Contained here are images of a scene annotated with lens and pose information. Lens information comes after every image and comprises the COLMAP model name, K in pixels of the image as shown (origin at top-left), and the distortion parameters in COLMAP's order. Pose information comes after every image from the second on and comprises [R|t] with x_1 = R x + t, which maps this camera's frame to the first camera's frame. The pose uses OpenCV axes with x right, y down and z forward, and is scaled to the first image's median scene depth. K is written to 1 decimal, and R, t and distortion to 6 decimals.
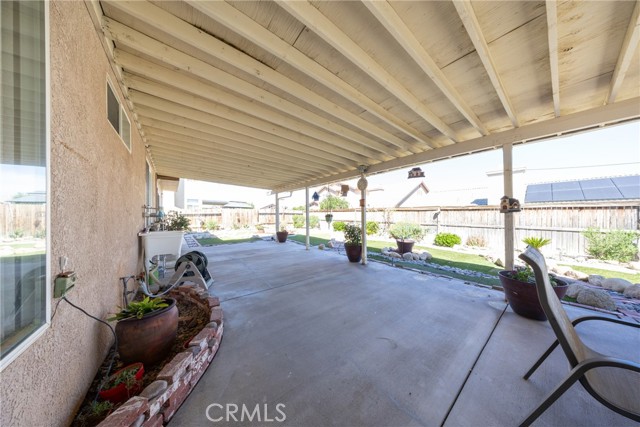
lens RADIAL K [[185.6, 0, 307.5], [0, 185.6, 215.1], [0, 0, 1]] dist [0.000000, -0.000003]
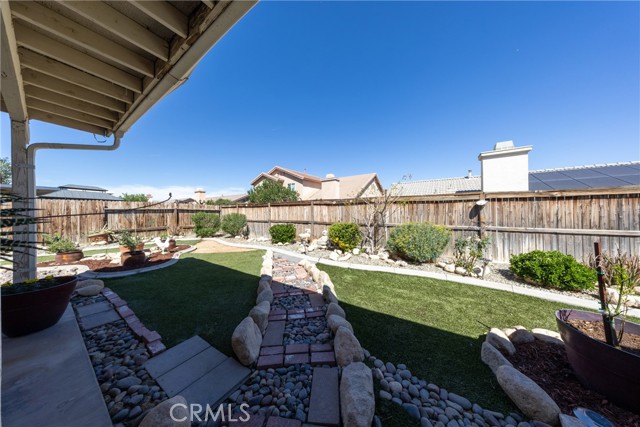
lens RADIAL K [[187.7, 0, 315.1], [0, 187.7, 212.4], [0, 0, 1]] dist [-0.000092, -0.000021]
pose [[0.940021, -0.002871, 0.341104, 0.063894], [0.005571, 0.999960, -0.006936, 0.004784], [-0.341071, 0.008421, 0.940000, 0.399477]]
